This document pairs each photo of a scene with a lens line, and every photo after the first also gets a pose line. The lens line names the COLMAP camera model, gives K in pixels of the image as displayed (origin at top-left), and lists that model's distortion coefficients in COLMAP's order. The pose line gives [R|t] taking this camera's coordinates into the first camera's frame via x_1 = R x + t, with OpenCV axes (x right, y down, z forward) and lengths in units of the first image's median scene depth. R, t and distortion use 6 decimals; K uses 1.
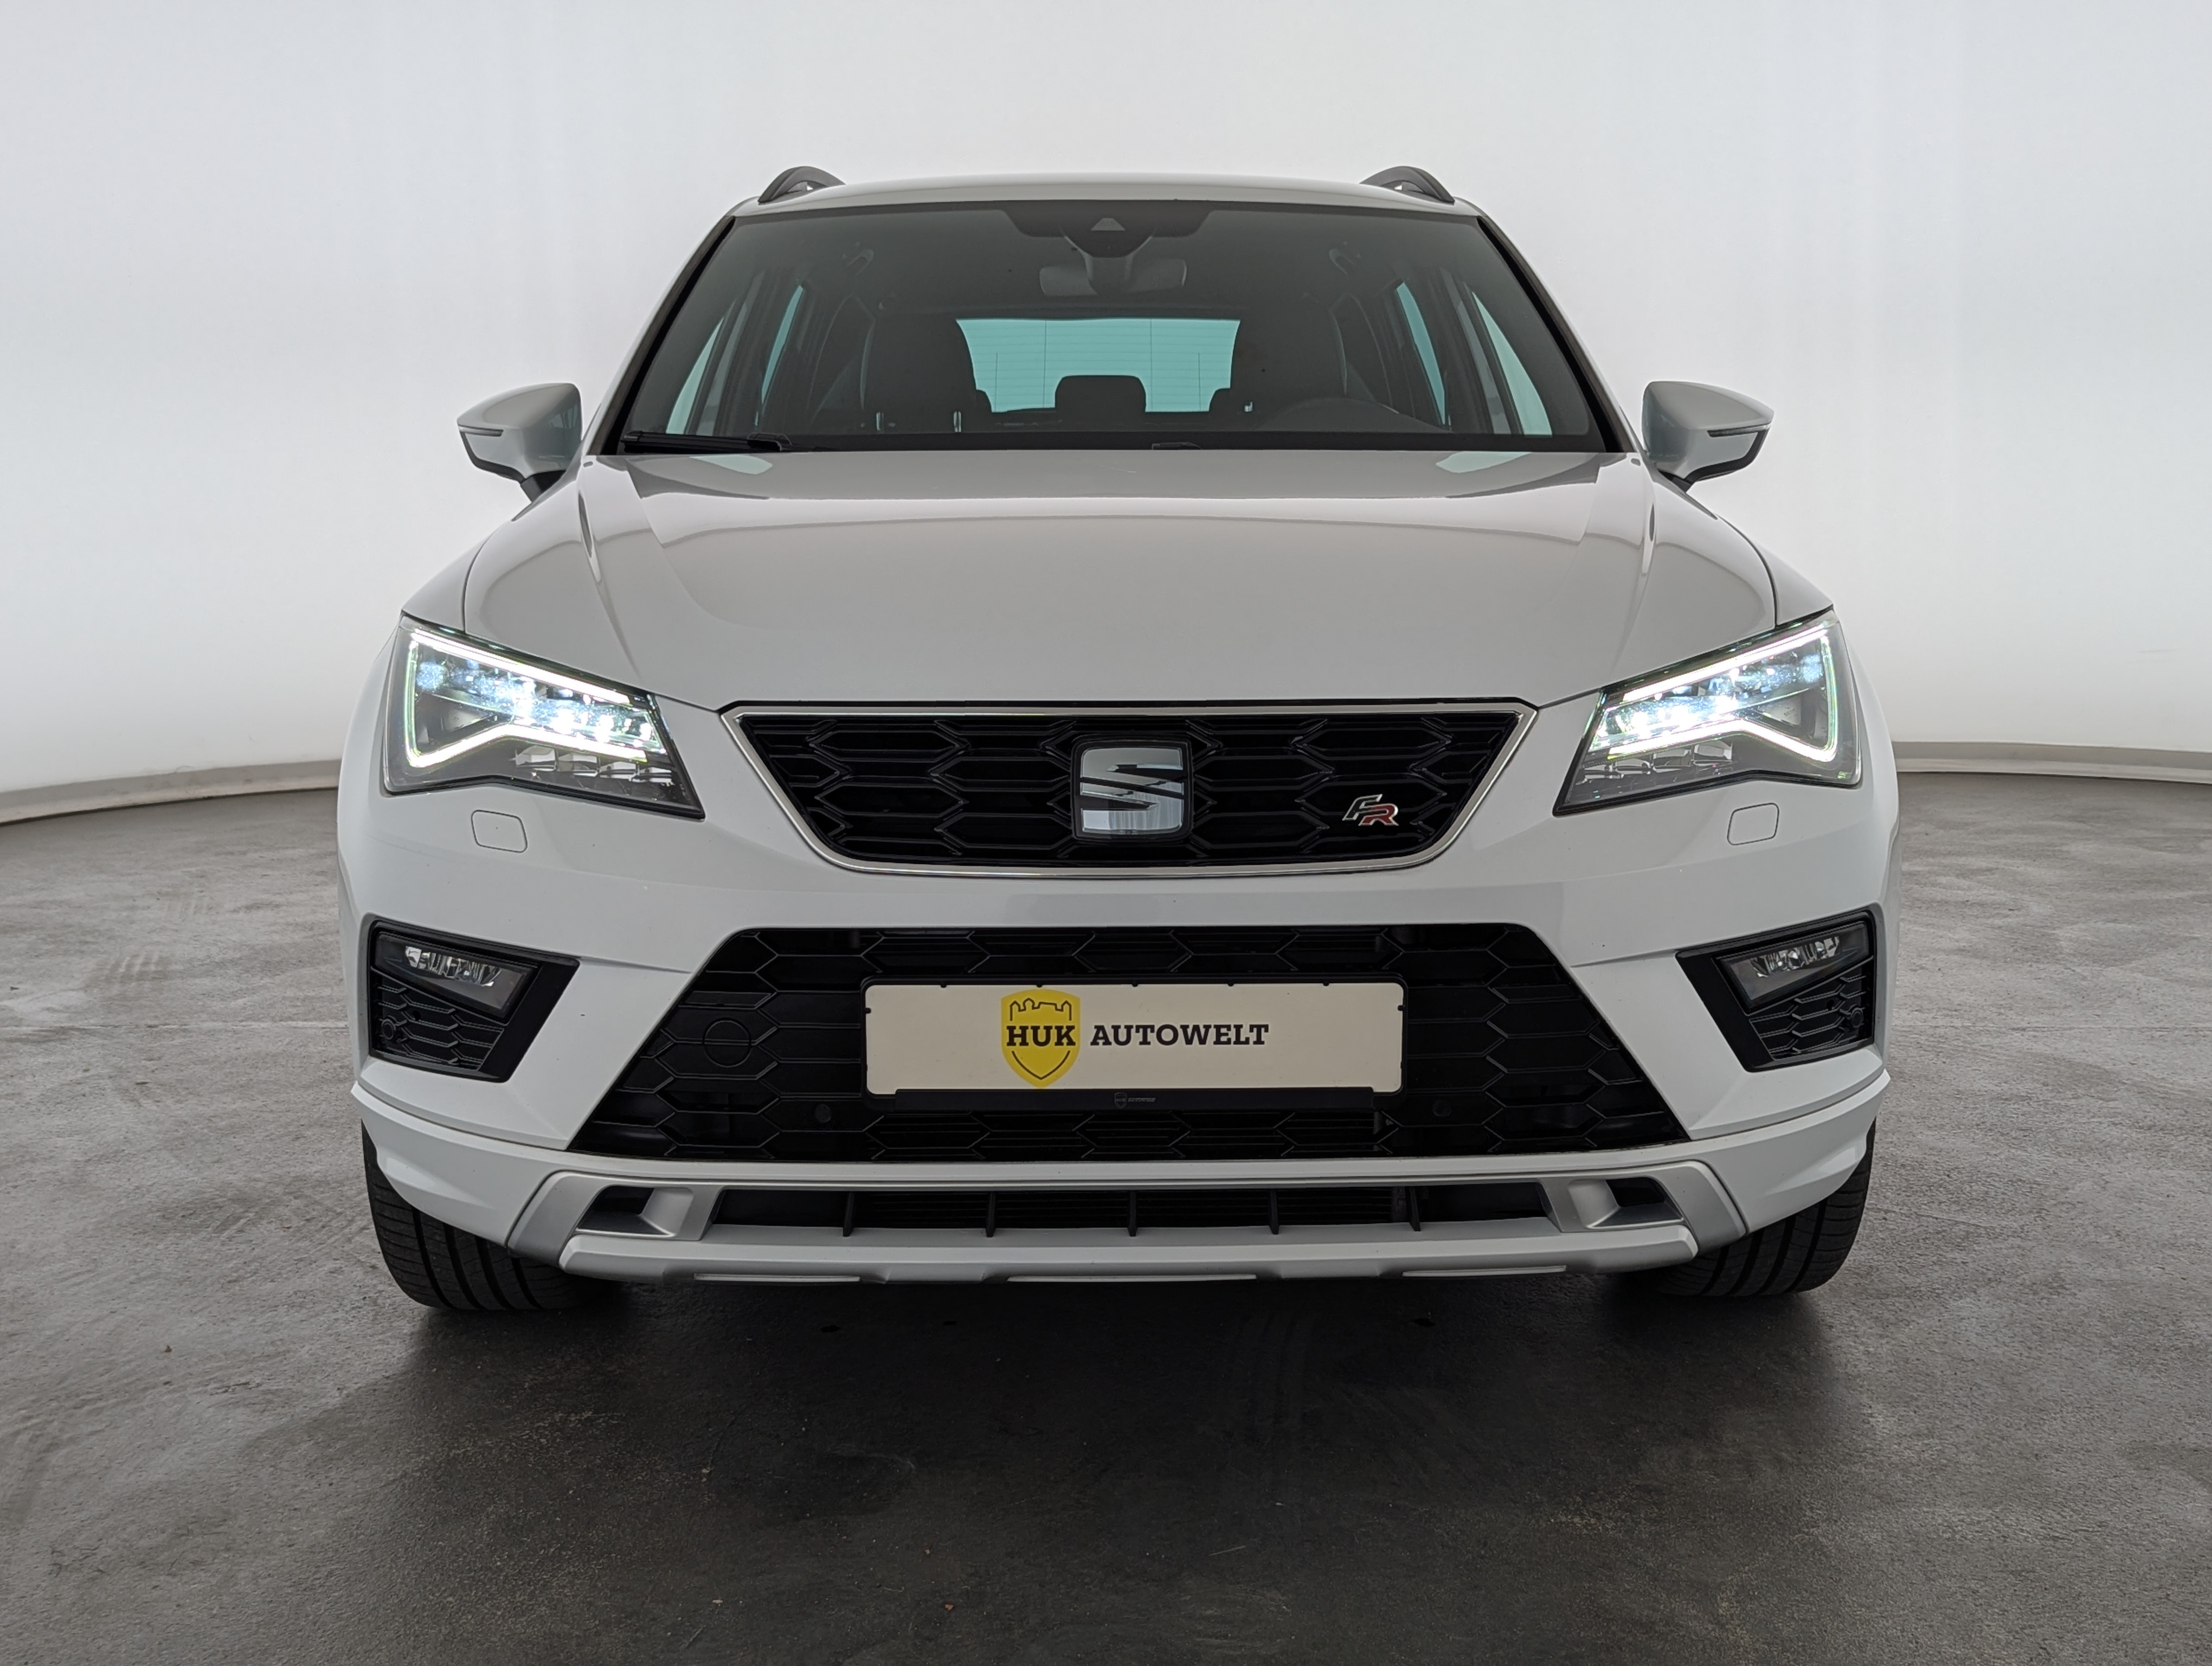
lens RADIAL K [[2628.8, 0, 1106.0], [0, 2628.8, 833.0], [0, 0, 1]] dist [0.025196, -0.043828]
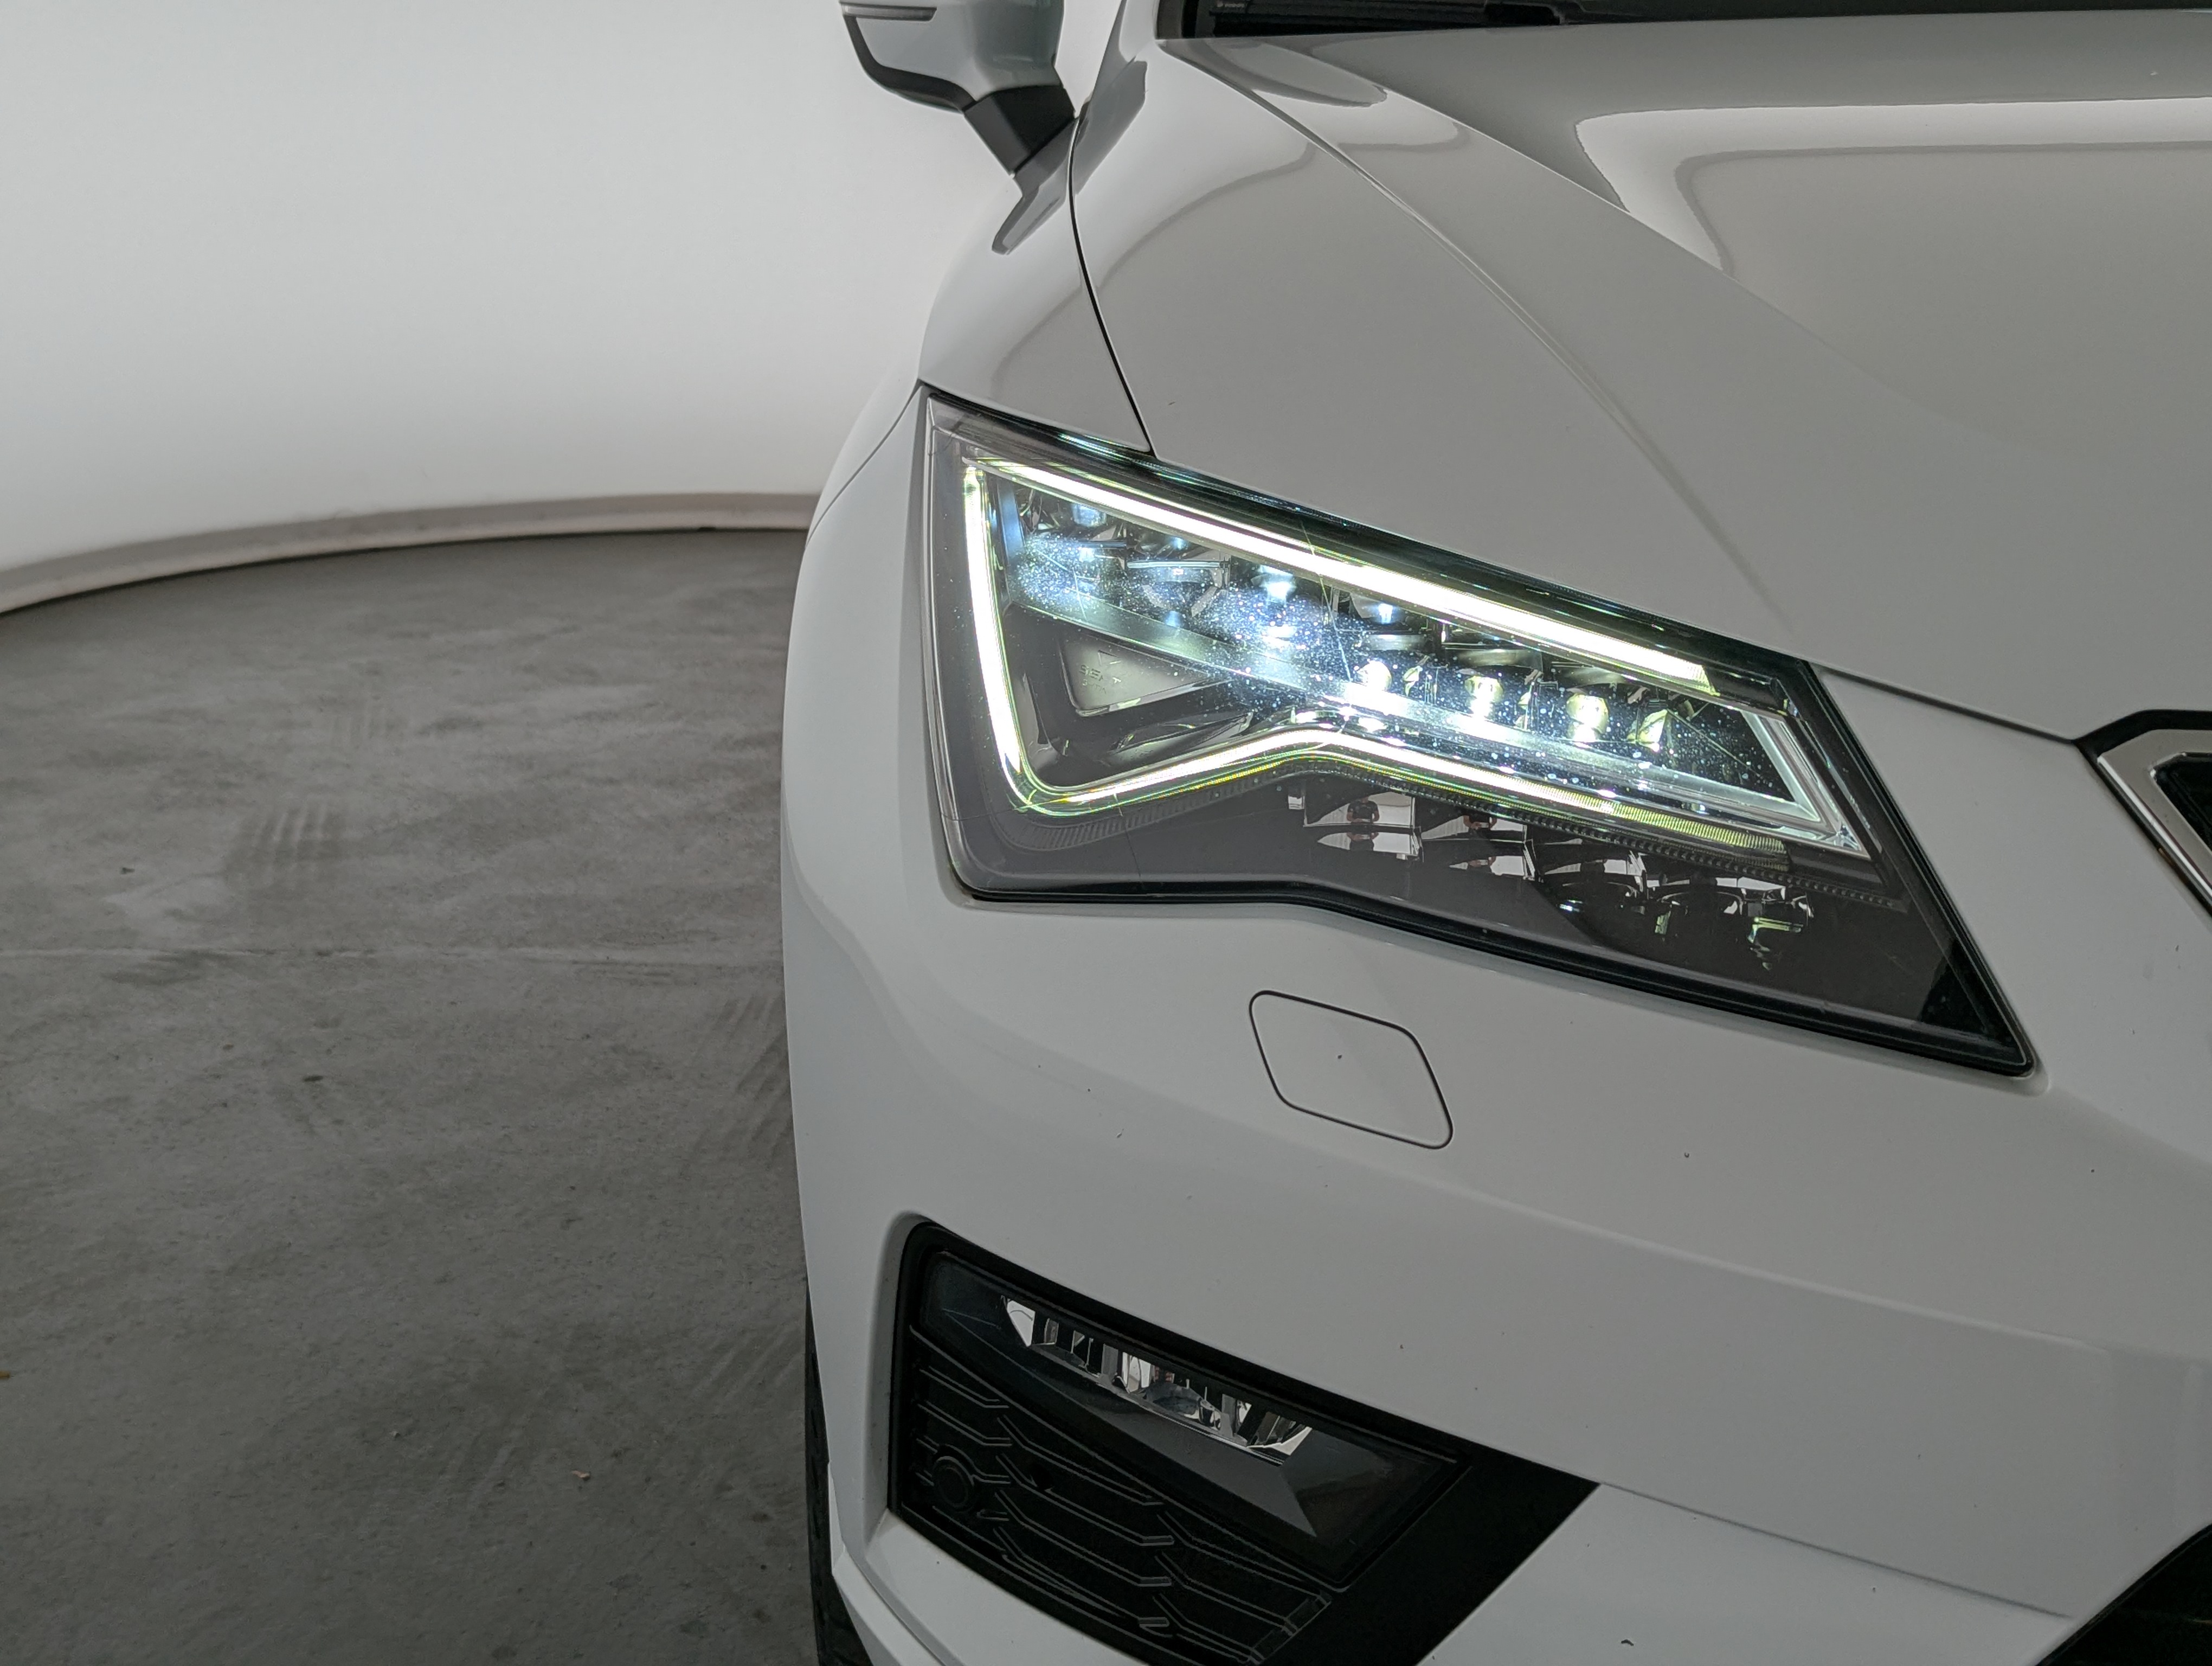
lens RADIAL K [[2628.8, 0, 1106.0], [0, 2628.8, 833.0], [0, 0, 1]] dist [0.025196, -0.043828]
pose [[0.998621, 0.010716, -0.051399, -0.118337], [-0.004699, 0.993263, 0.115783, -0.034139], [0.052293, -0.115381, 0.991944, 0.320358]]
